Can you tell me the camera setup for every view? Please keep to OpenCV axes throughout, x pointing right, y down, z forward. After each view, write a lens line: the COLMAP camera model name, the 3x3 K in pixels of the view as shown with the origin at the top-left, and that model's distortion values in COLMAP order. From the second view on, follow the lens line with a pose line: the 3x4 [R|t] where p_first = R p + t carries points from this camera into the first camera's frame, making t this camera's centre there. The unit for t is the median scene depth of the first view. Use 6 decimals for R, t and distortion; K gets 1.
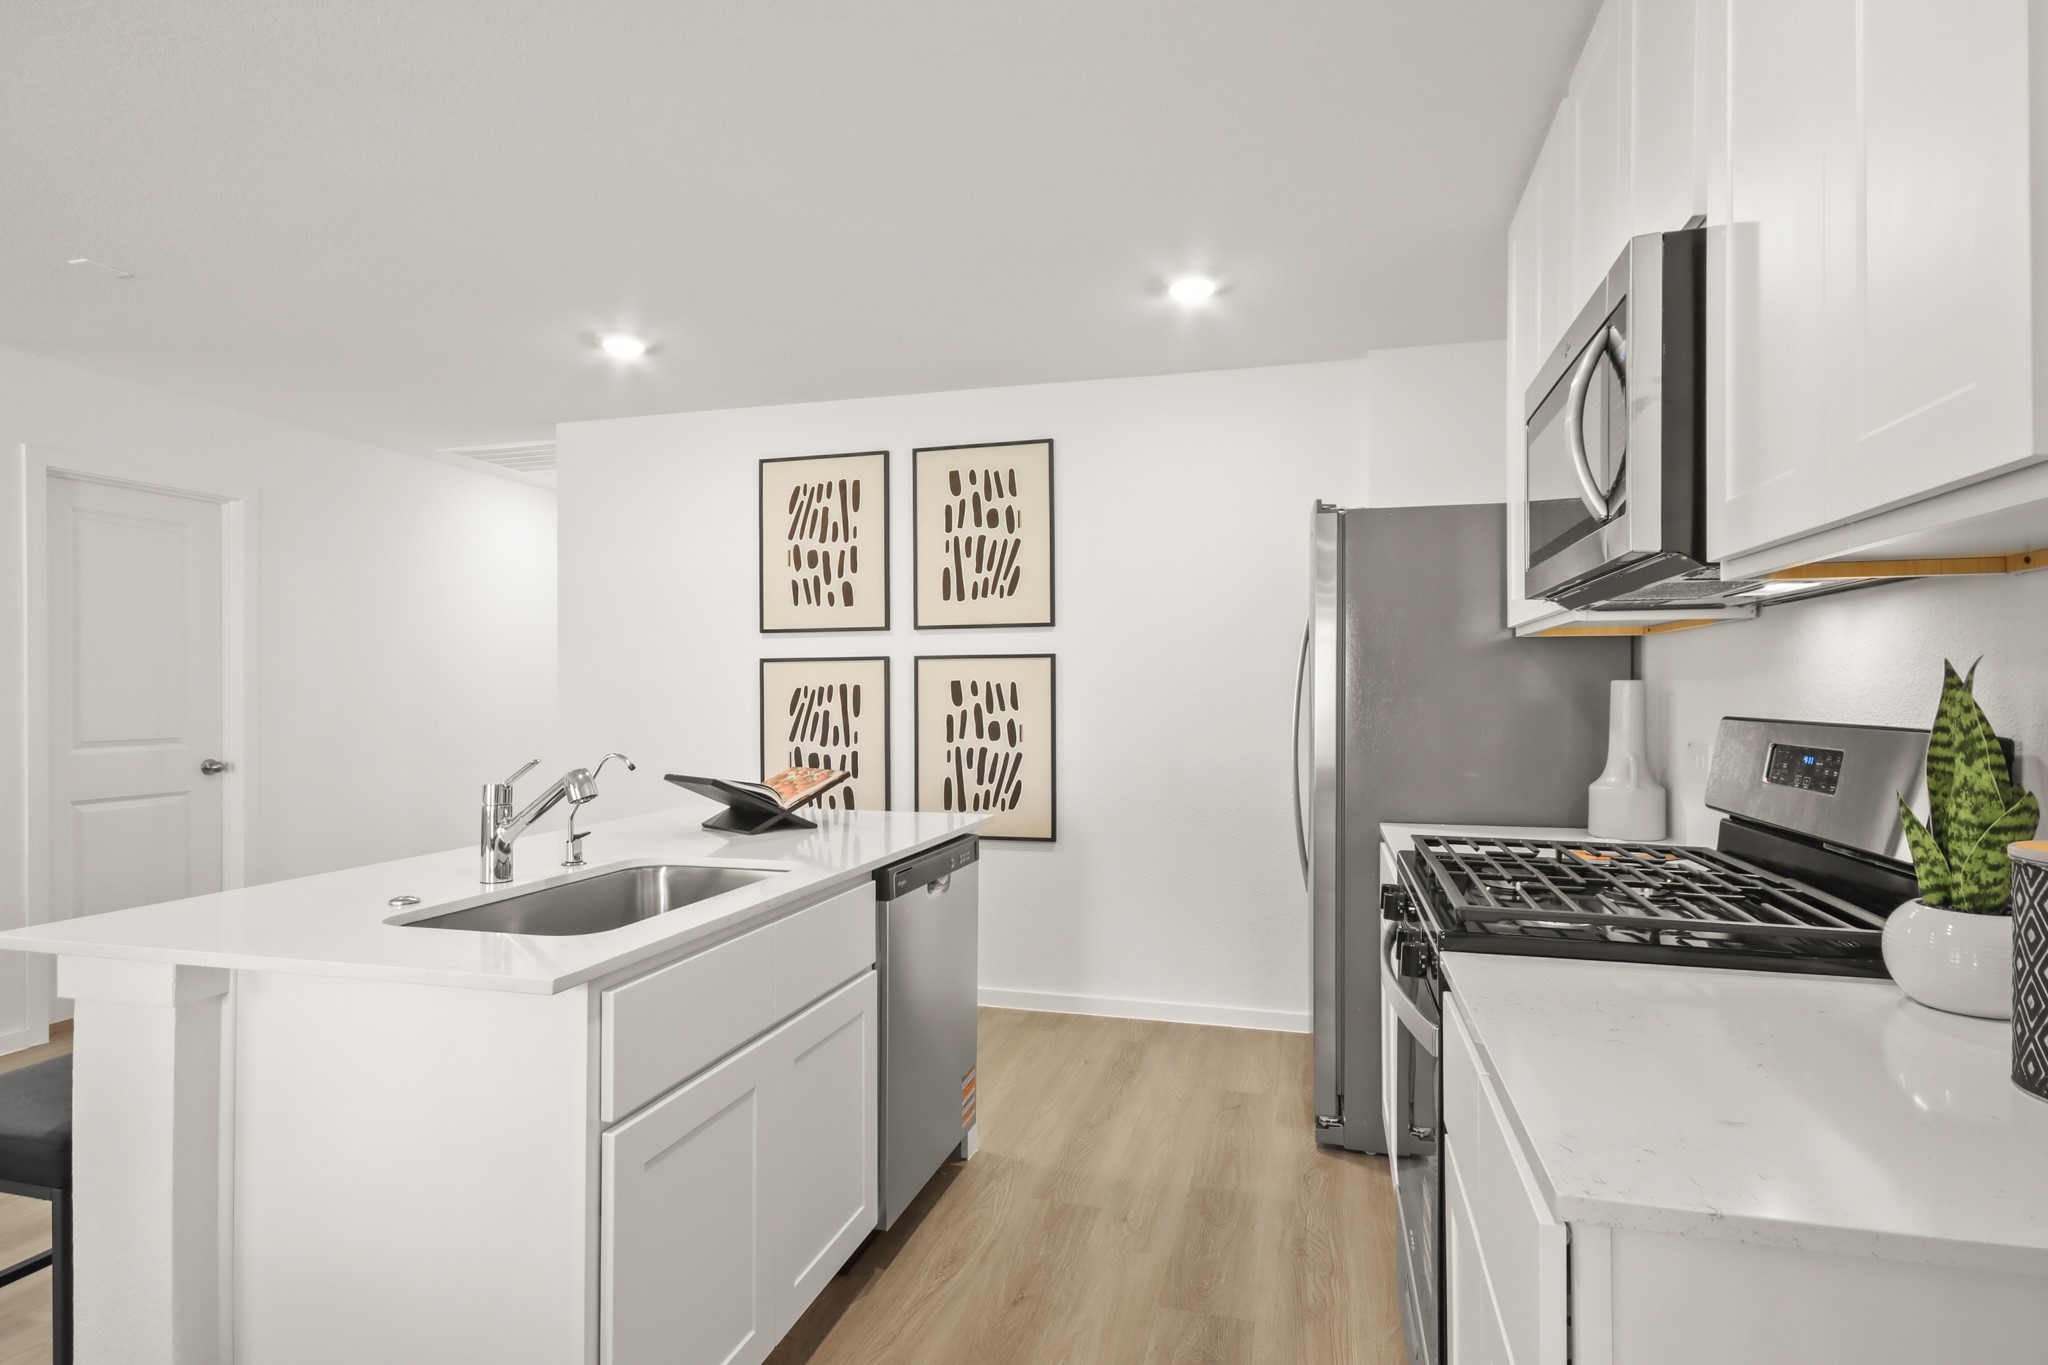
lens RADIAL K [[1066.0, 0, 1020.6], [0, 1066.0, 684.2], [0, 0, 1]] dist [-0.003413, -0.000705]
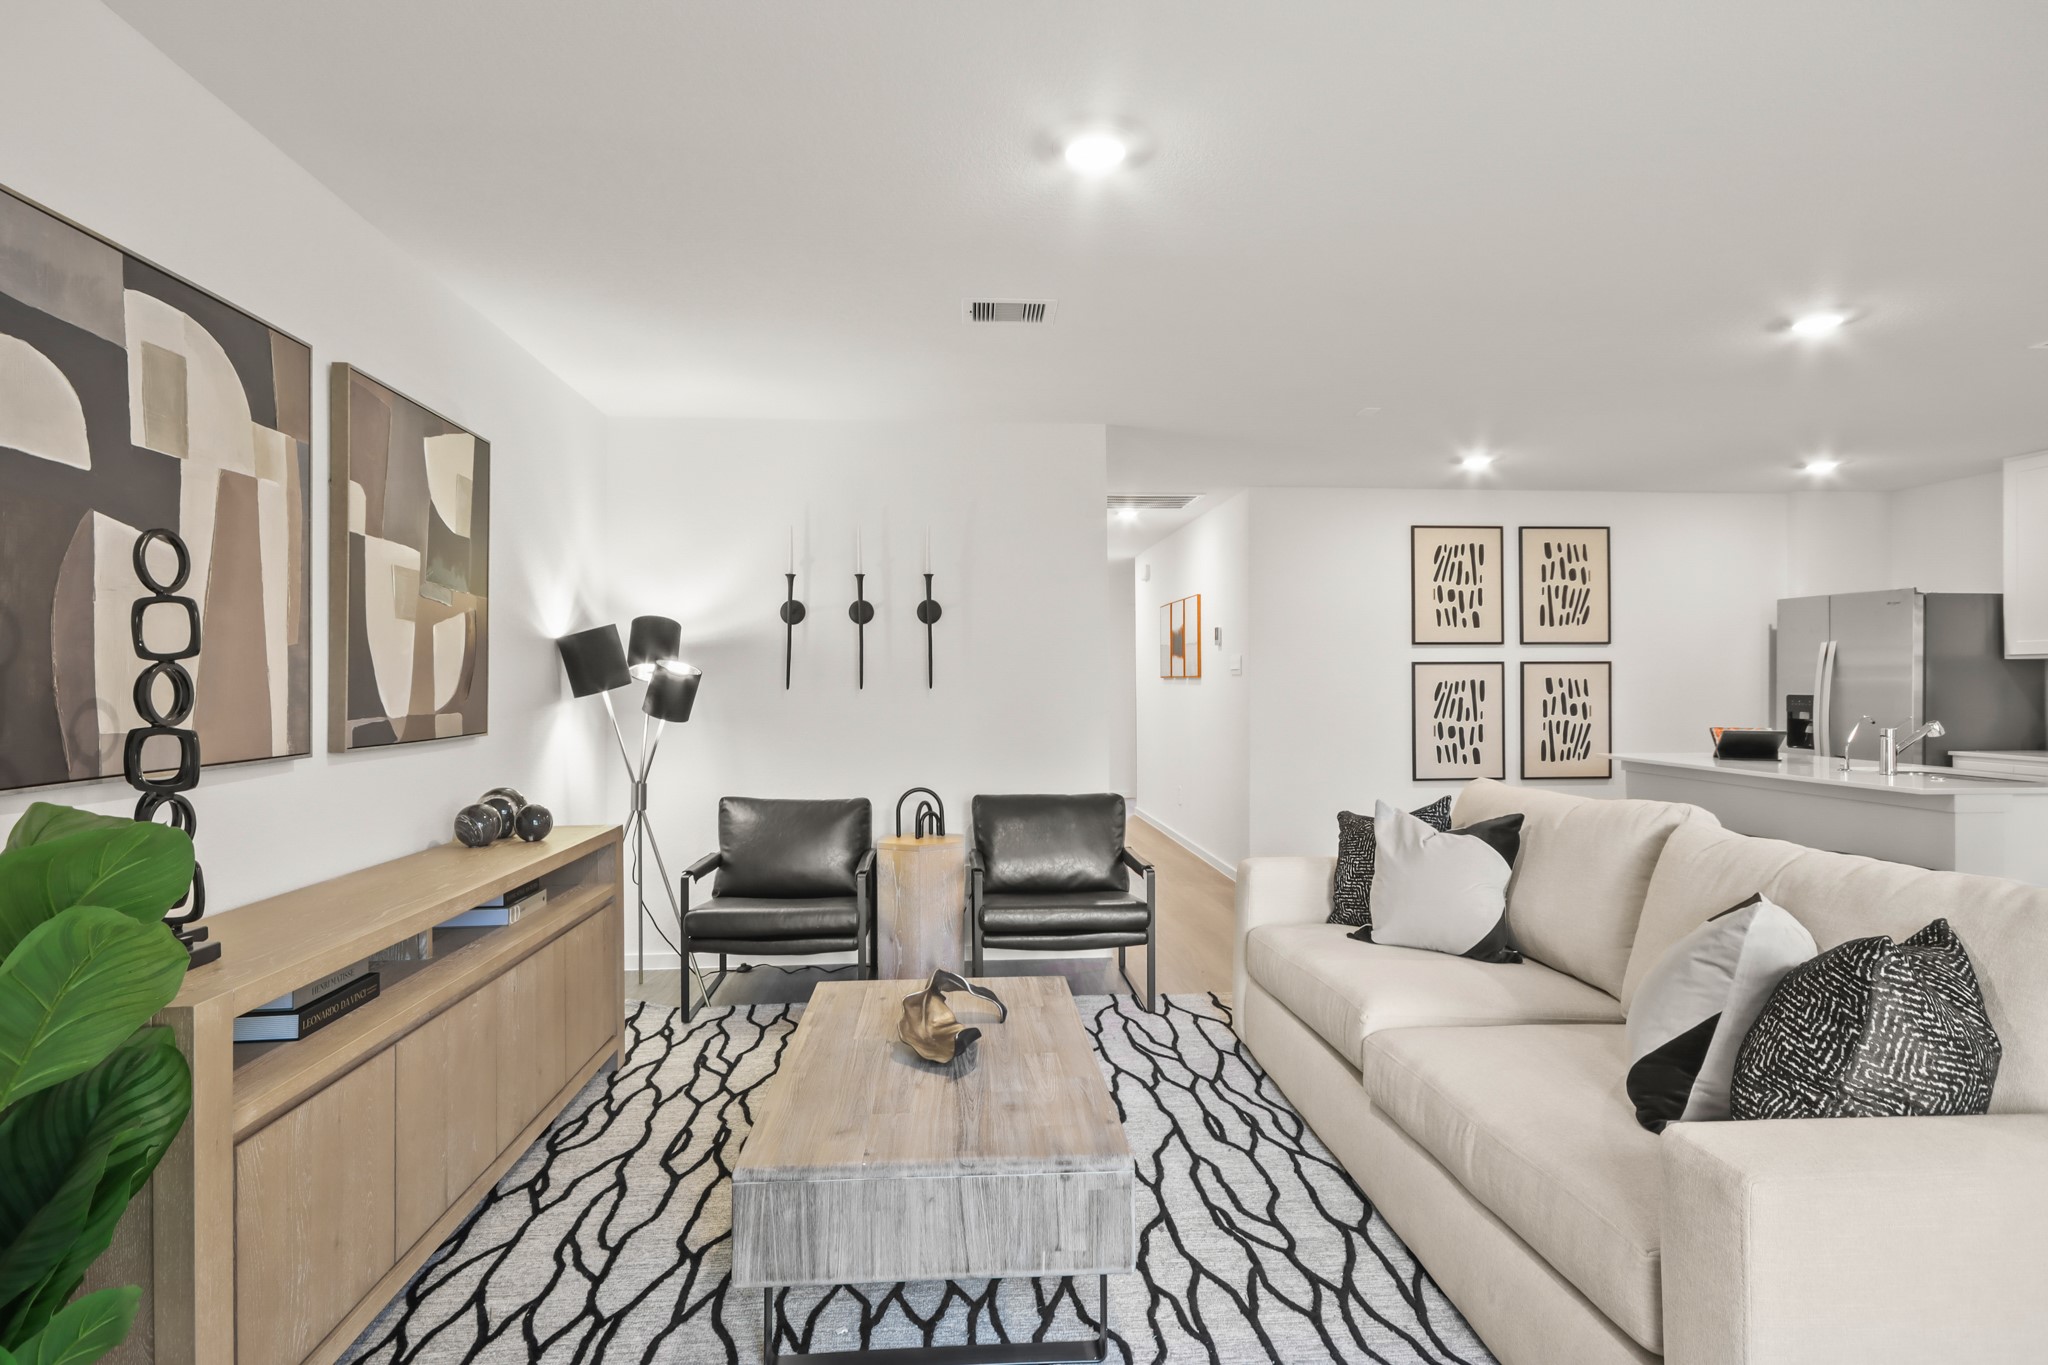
lens RADIAL K [[1066.0, 0, 1022.9], [0, 1066.0, 687.1], [0, 0, 1]] dist [-0.003413, -0.000705]
pose [[0.942086, 0.000974, 0.335371, -1.309195], [-0.002440, 0.999989, 0.003949, 0.006168], [-0.335364, -0.004539, 0.942078, -0.207855]]
